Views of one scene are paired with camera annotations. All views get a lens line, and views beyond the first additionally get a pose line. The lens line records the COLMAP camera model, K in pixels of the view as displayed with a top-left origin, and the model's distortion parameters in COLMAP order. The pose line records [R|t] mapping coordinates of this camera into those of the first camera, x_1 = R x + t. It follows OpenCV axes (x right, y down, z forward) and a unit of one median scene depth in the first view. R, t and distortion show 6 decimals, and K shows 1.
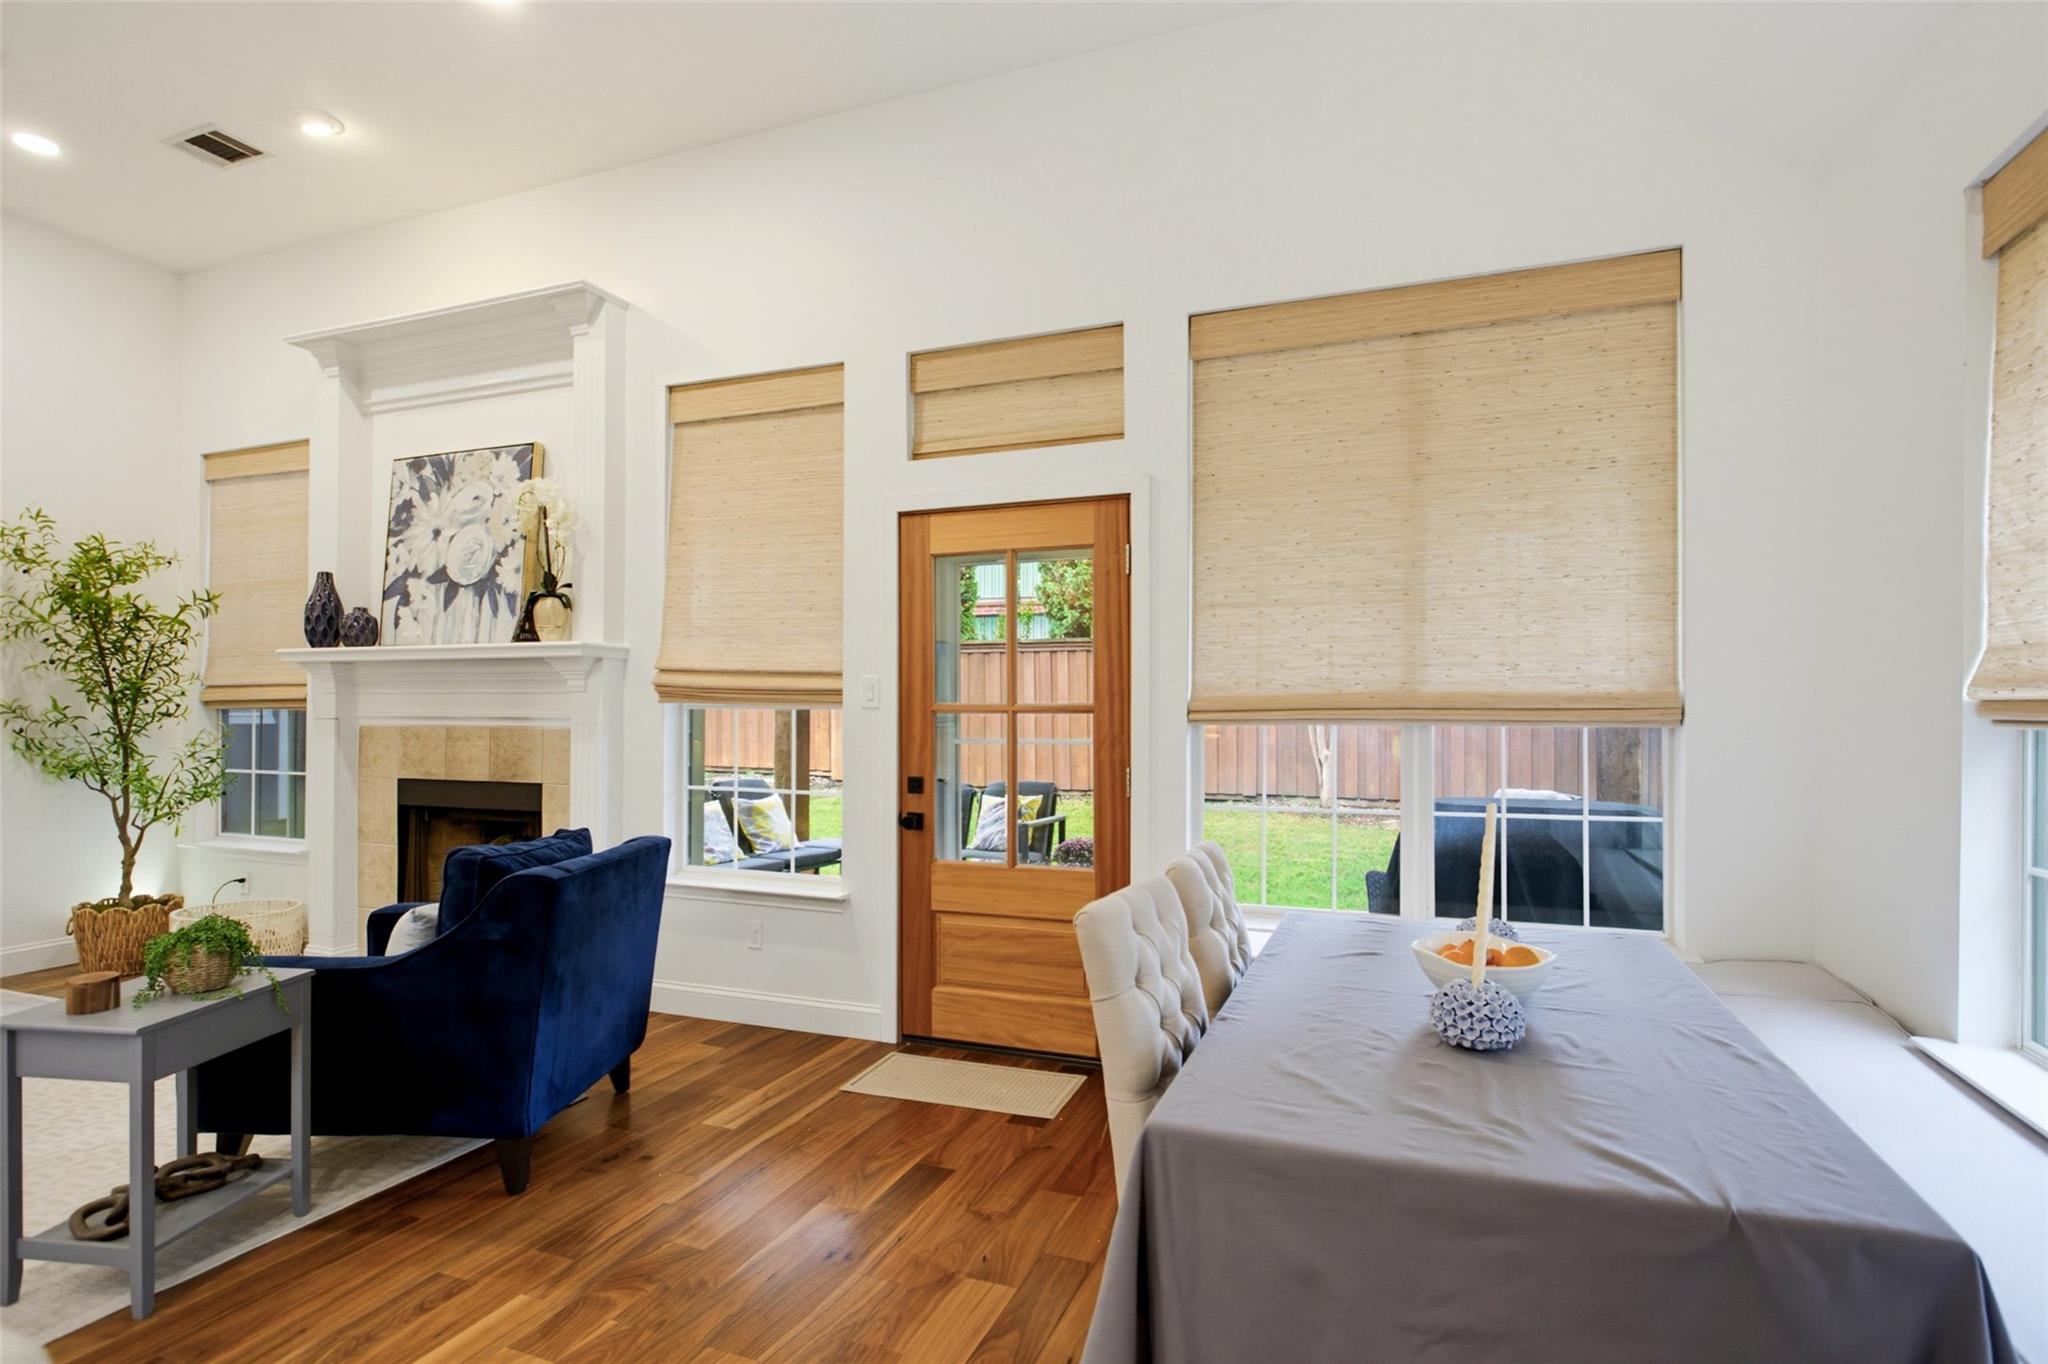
lens RADIAL K [[995.2, 0, 1061.1], [0, 995.2, 713.5], [0, 0, 1]] dist [-0.002419, 0.000709]
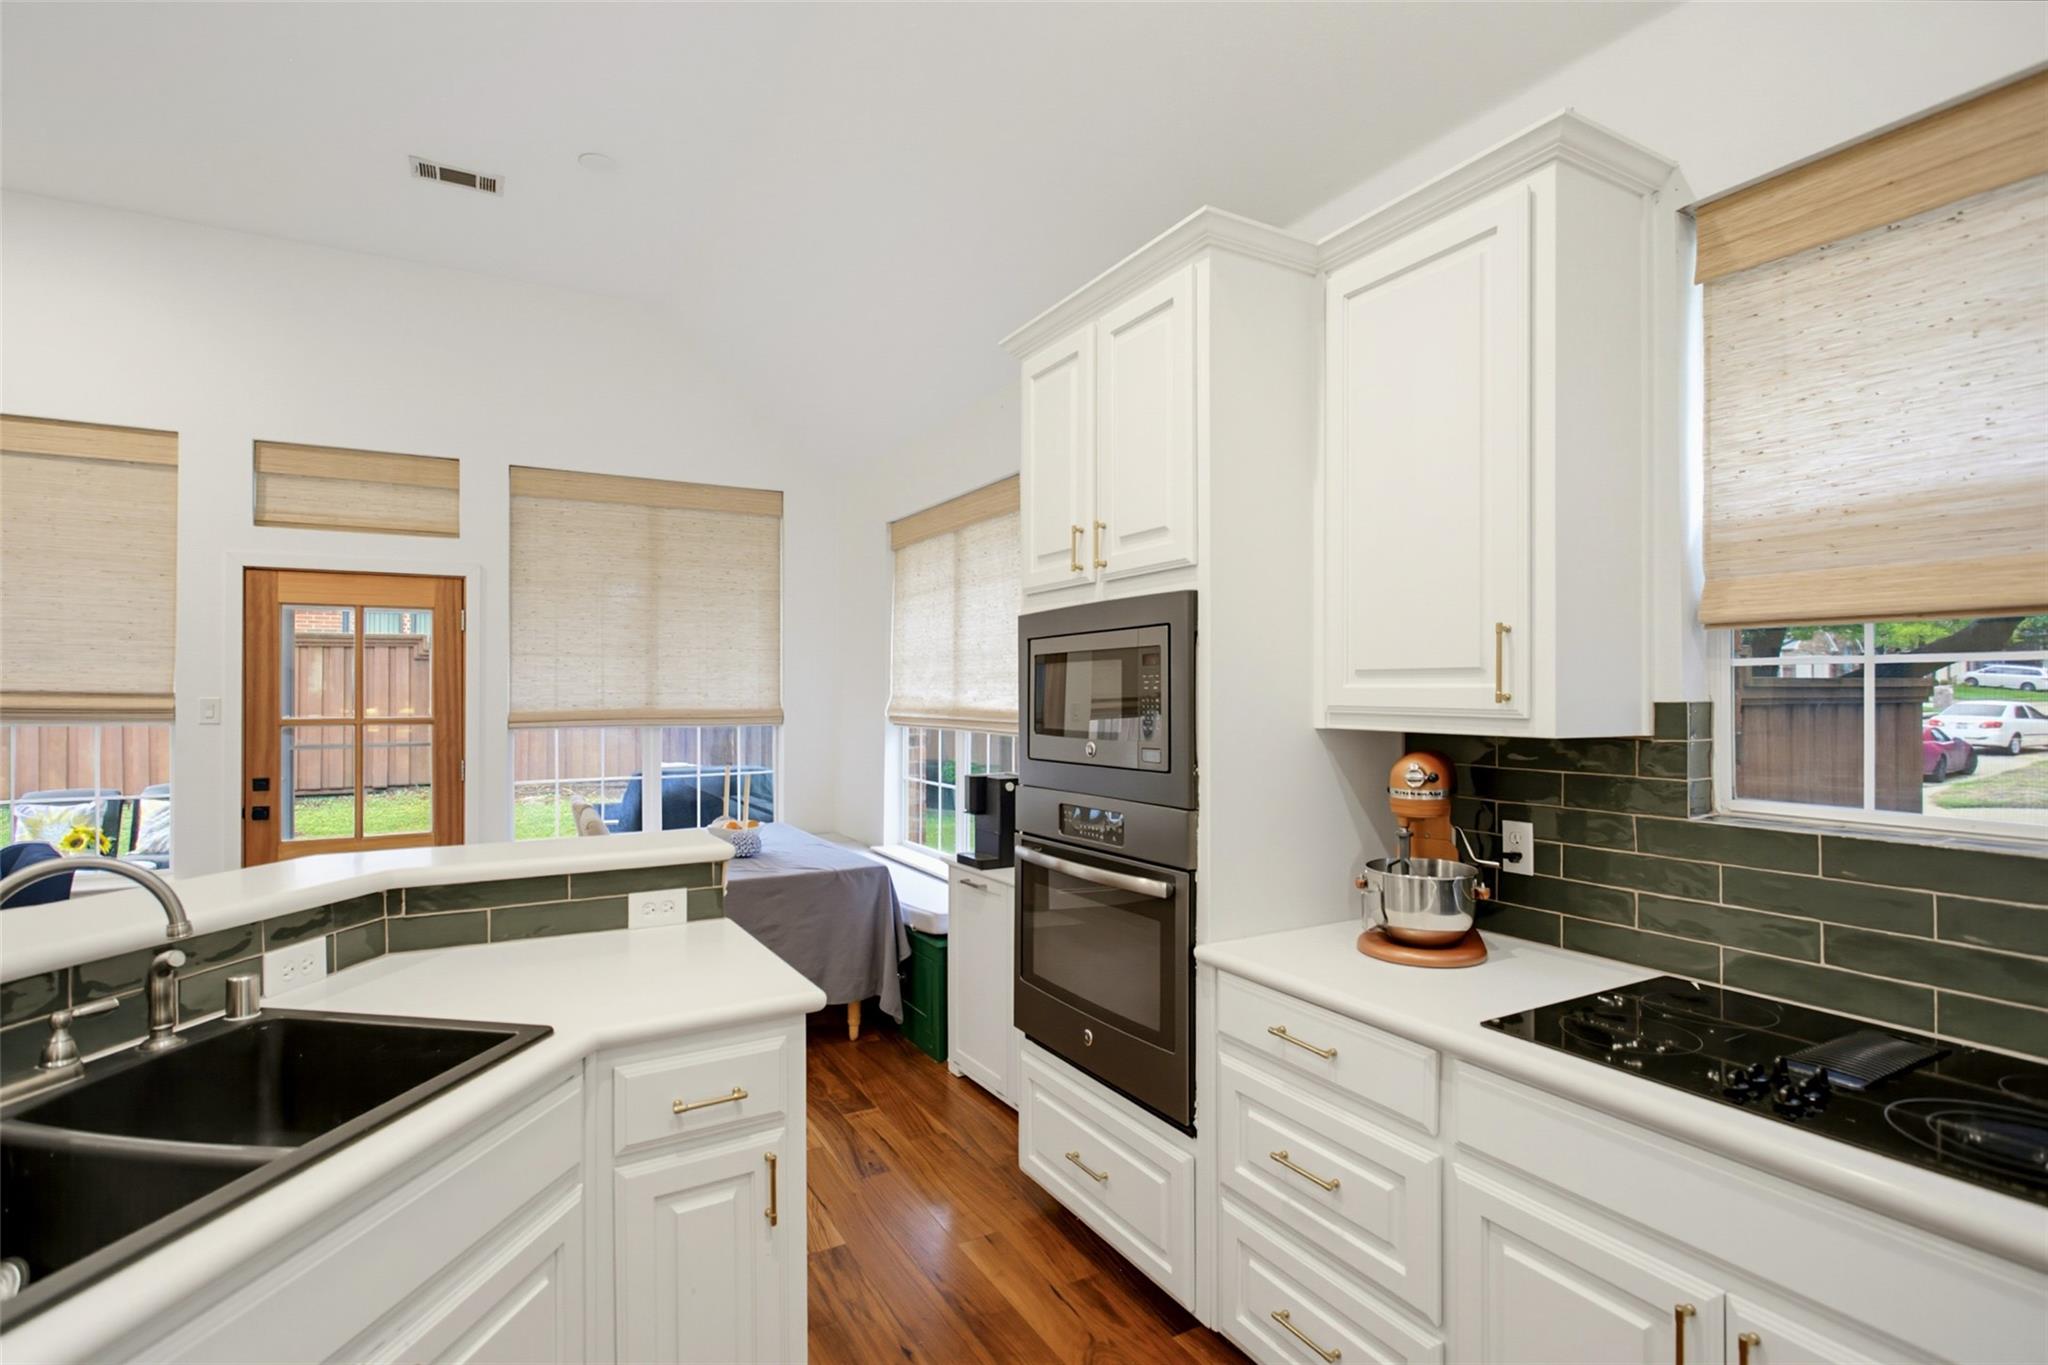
lens RADIAL K [[995.2, 0, 1021.0], [0, 995.2, 686.9], [0, 0, 1]] dist [-0.002419, 0.000709]
pose [[0.646664, 0.002456, 0.762771, -0.445288], [0.002674, 0.999981, -0.005487, -0.038260], [-0.762771, 0.005588, 0.646645, -0.501235]]
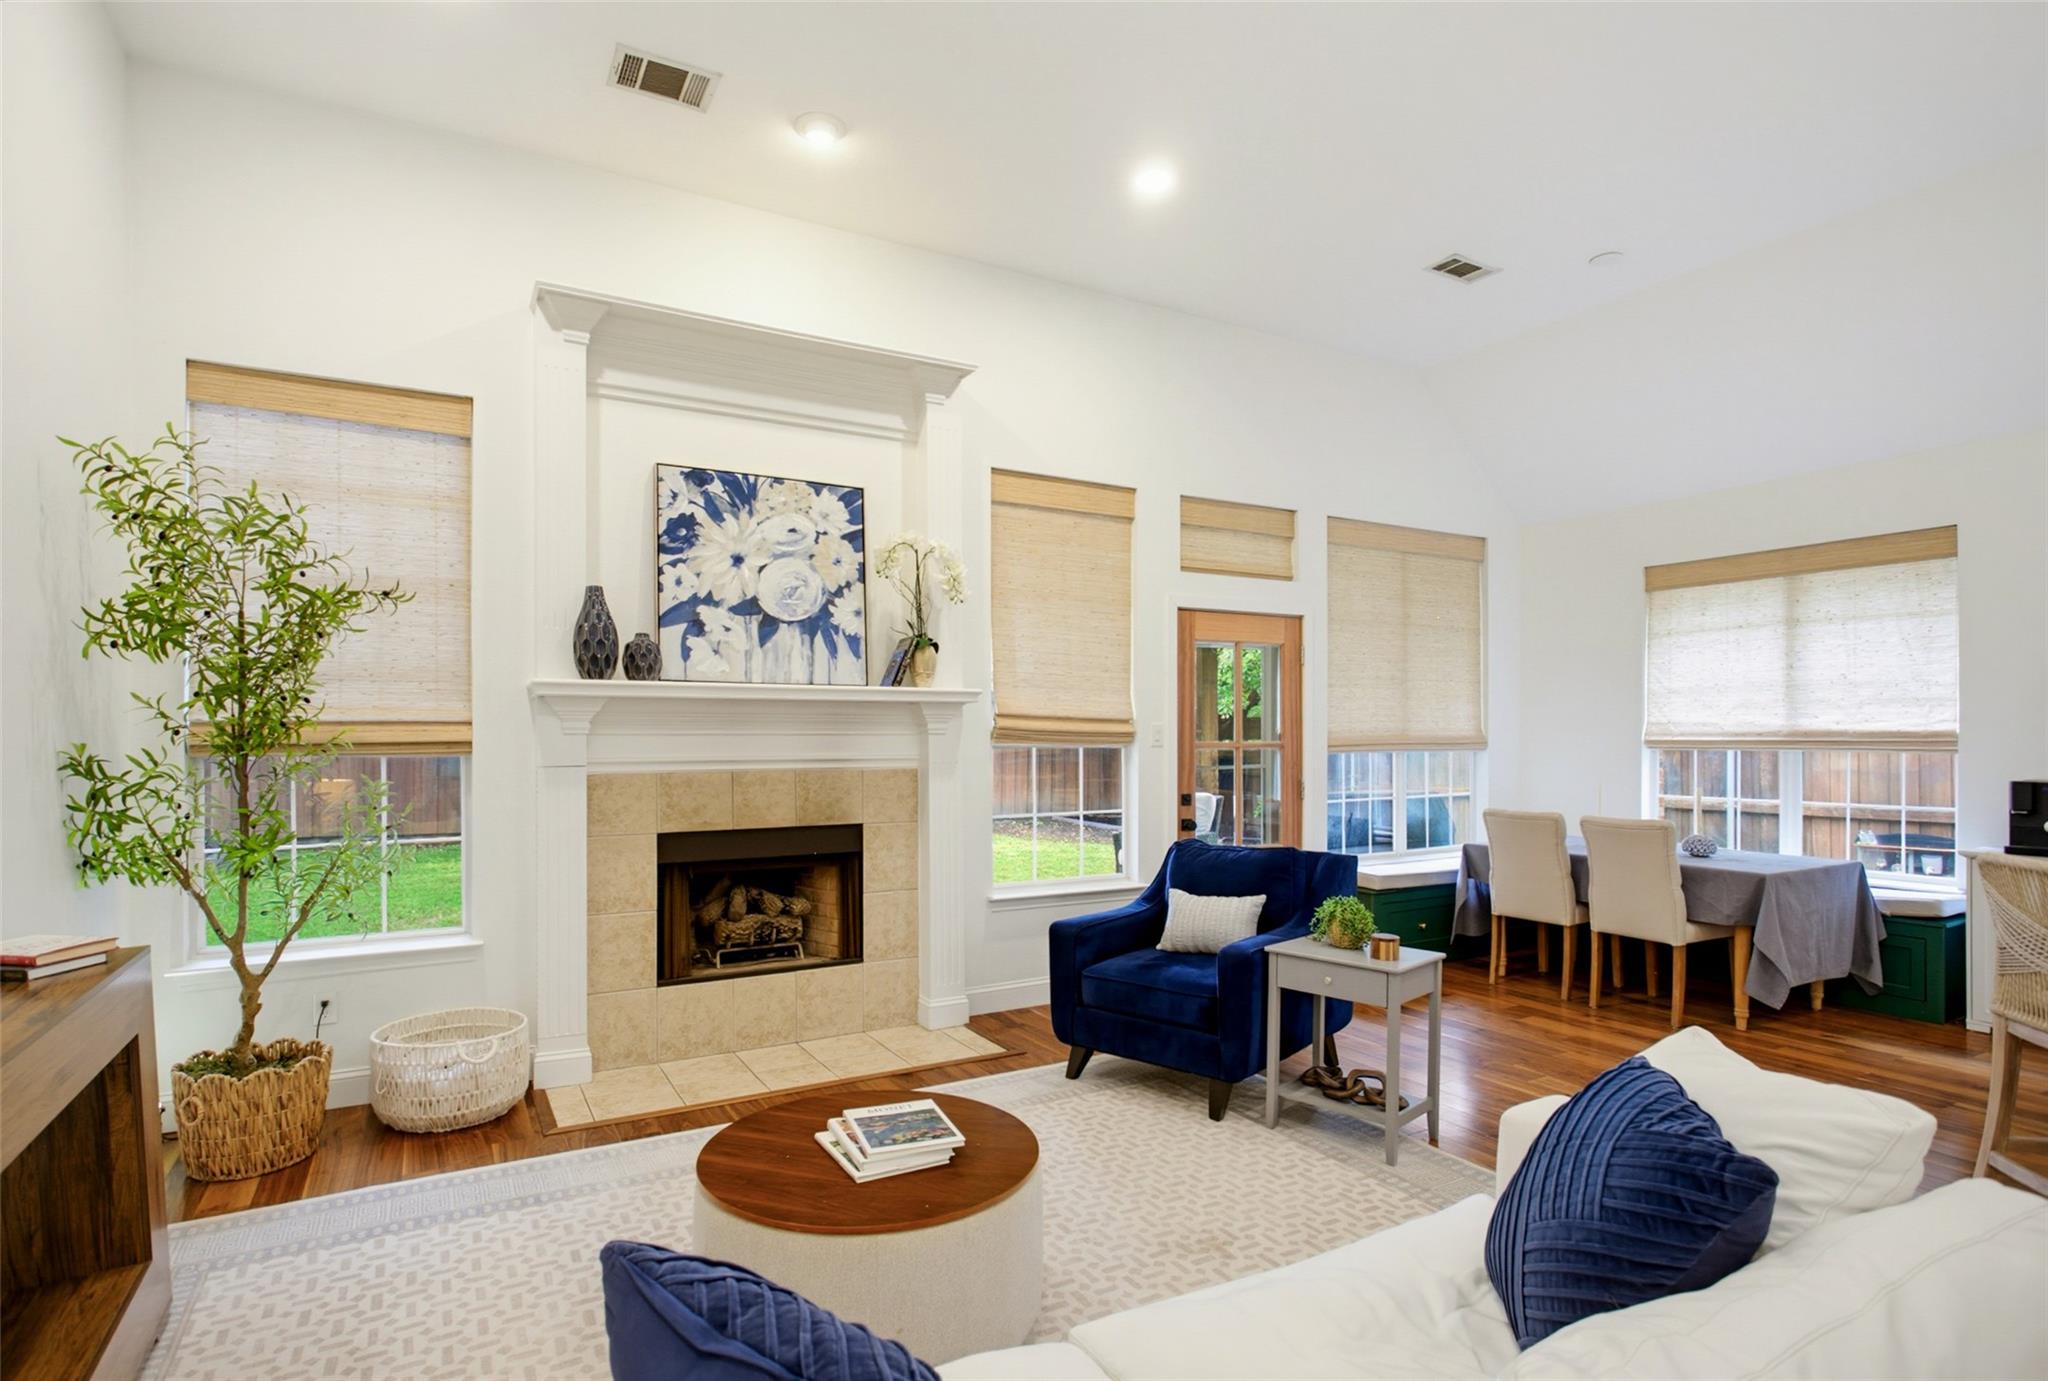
lens RADIAL K [[995.2, 0, 1050.6], [0, 995.2, 755.6], [0, 0, 1]] dist [-0.002419, 0.000709]
pose [[0.646520, -0.019988, 0.762635, -1.252104], [0.006256, 0.999762, 0.020900, -0.020357], [-0.762871, -0.008742, 0.646492, 0.206129]]
